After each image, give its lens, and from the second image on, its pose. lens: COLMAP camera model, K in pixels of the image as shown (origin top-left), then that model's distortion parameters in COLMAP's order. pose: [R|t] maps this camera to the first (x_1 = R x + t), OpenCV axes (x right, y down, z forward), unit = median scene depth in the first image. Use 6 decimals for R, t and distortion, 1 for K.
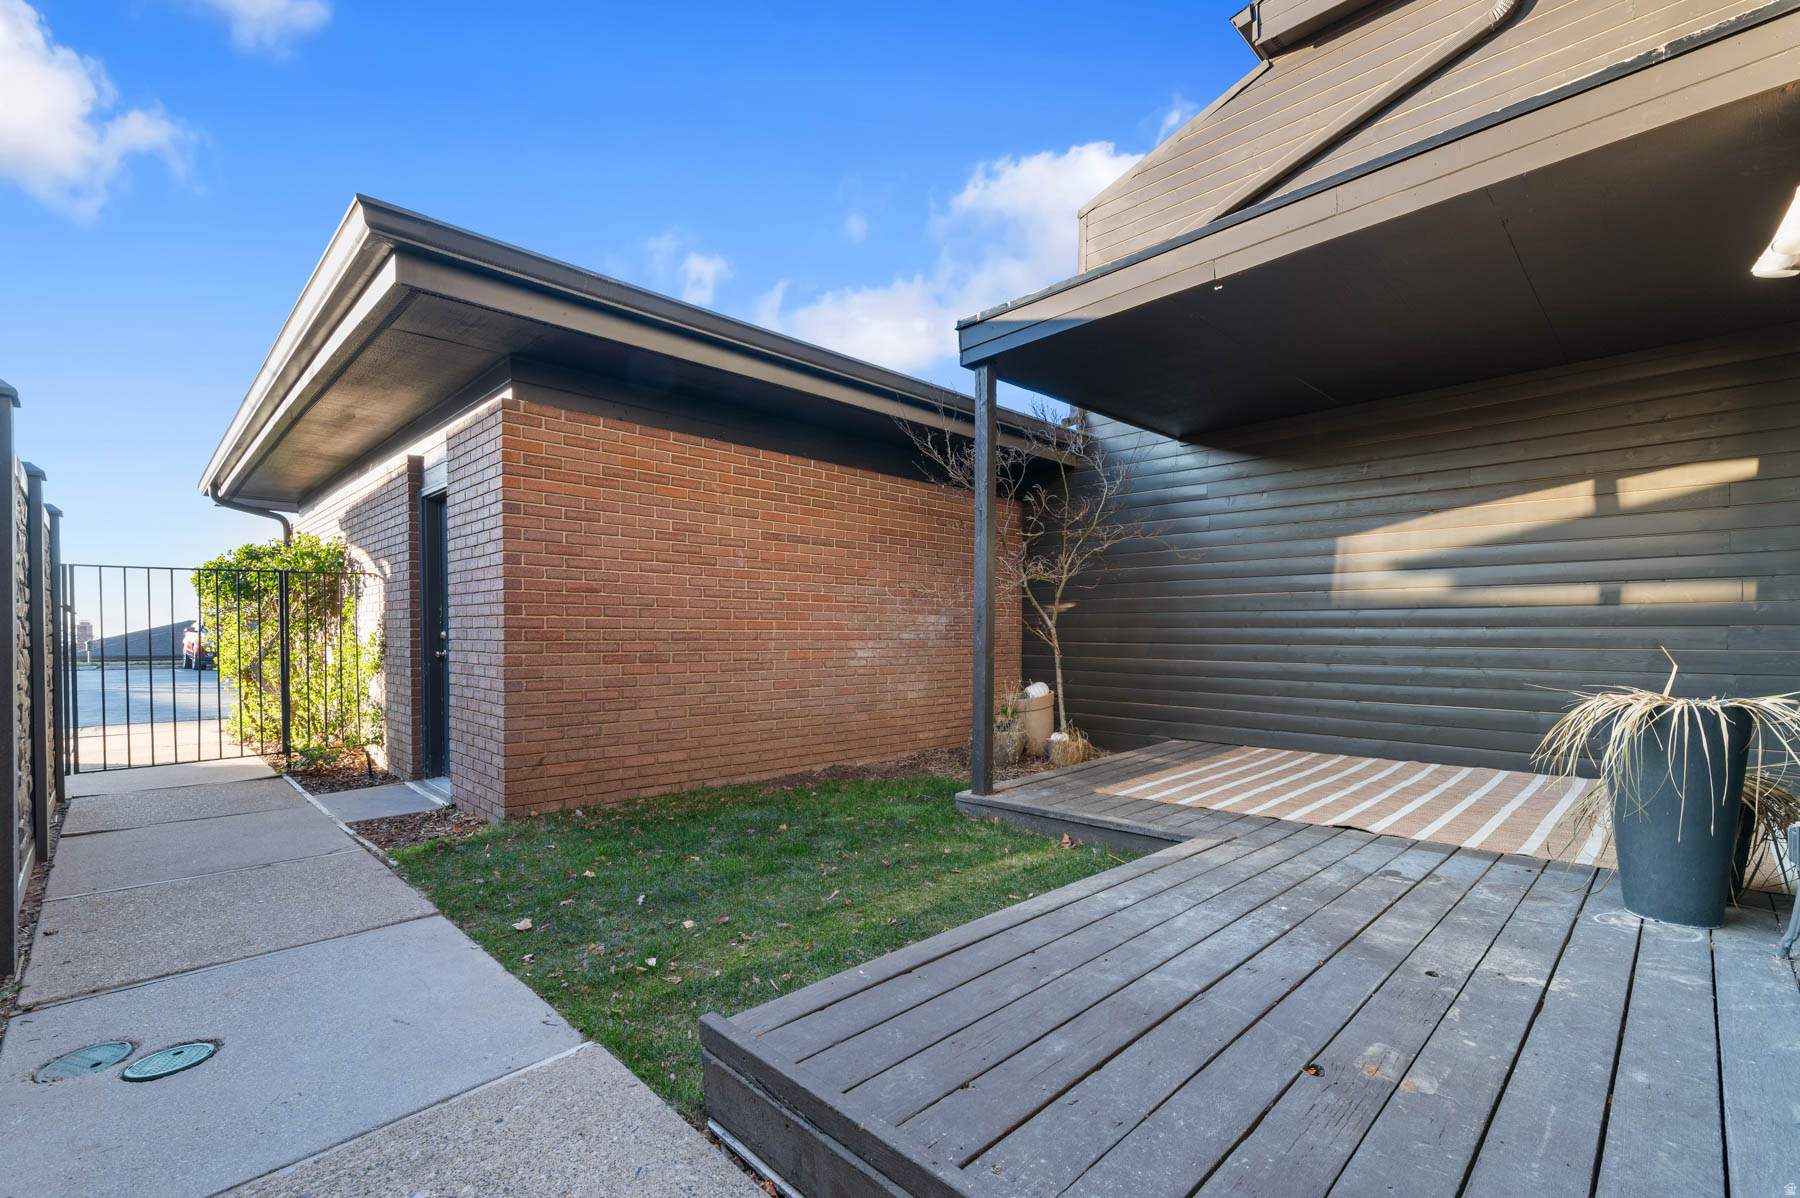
lens RADIAL K [[784.5, 0, 919.9], [0, 784.5, 640.8], [0, 0, 1]] dist [0.003843, -0.001077]
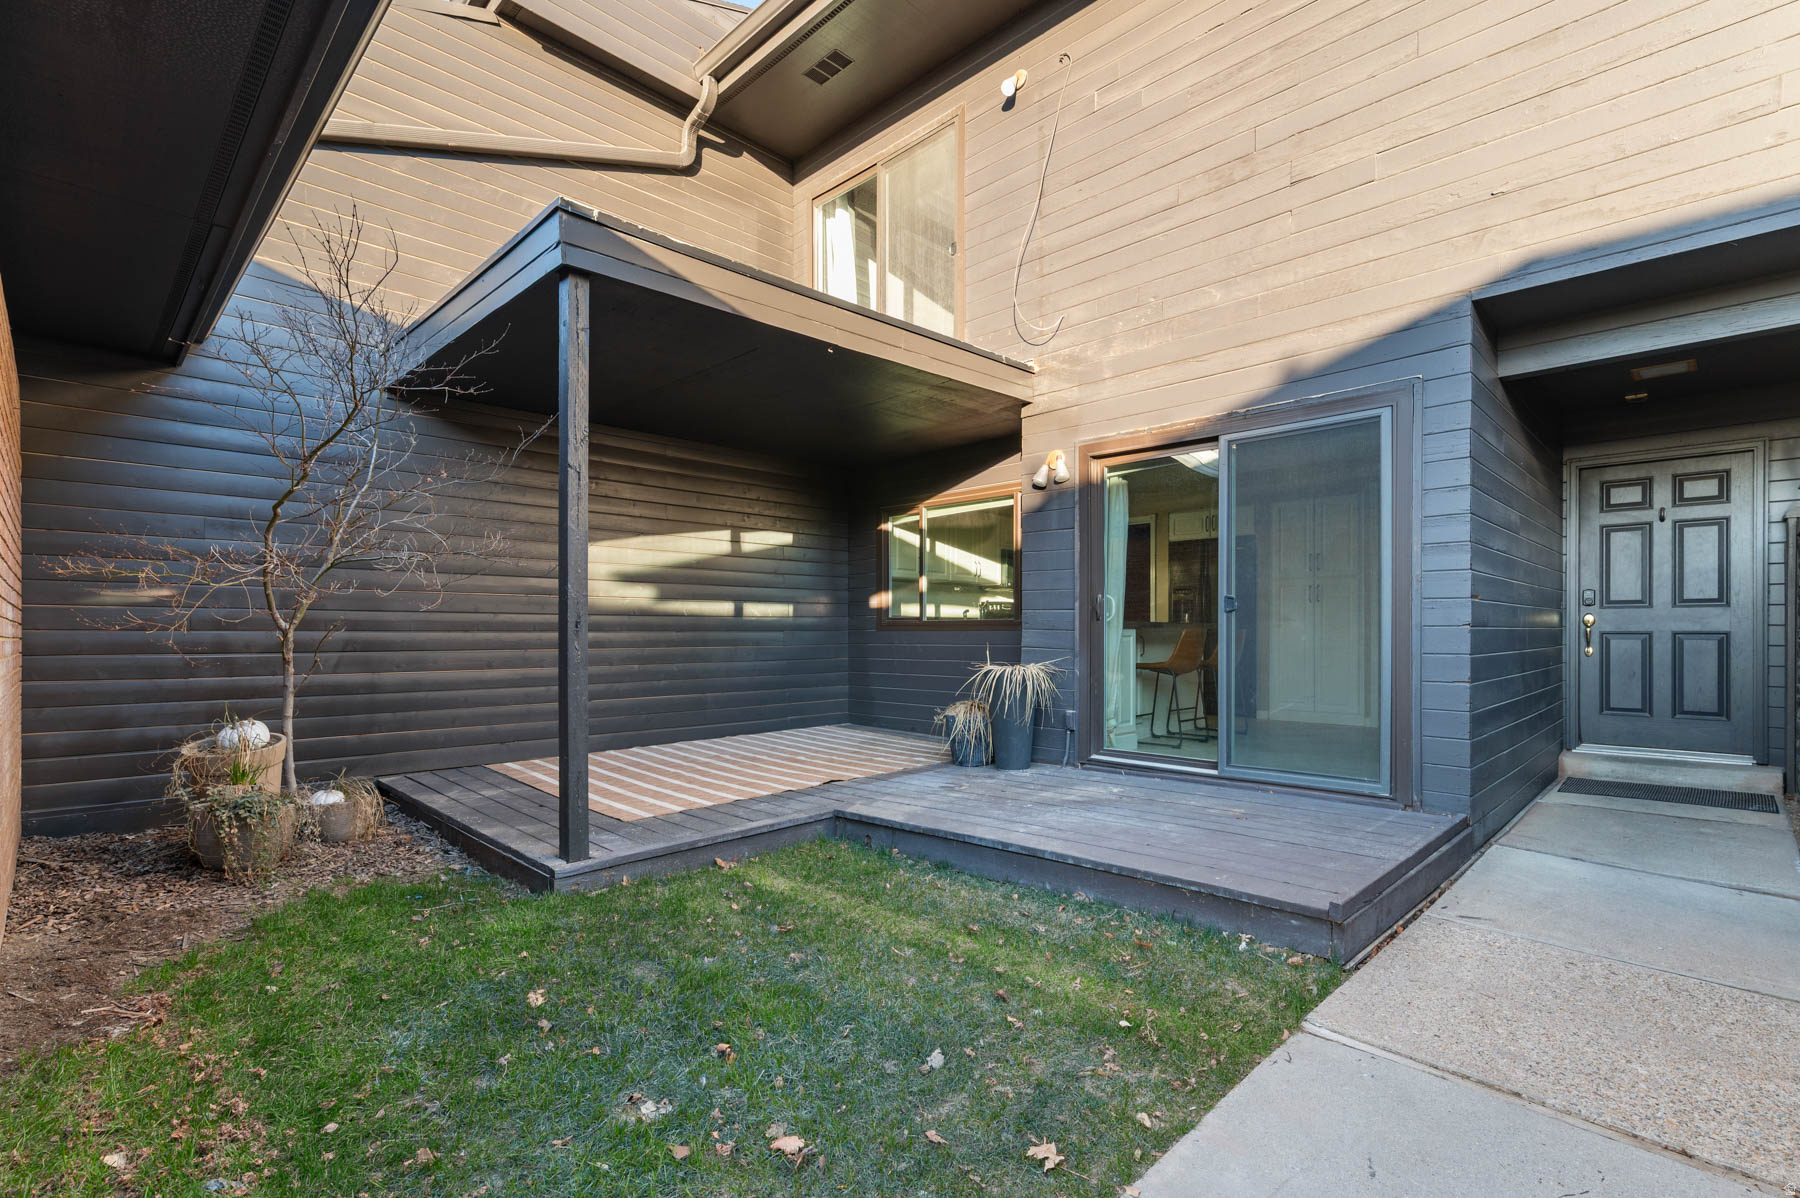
lens RADIAL K [[826.7, 0, 913.9], [0, 826.7, 630.1], [0, 0, 1]] dist [0.003795, 0.000112]
pose [[-0.000900, 0.001943, 0.999998, -0.680349], [0.014134, 0.999898, -0.001930, -0.012191], [-0.999900, 0.014132, -0.000928, 0.671935]]
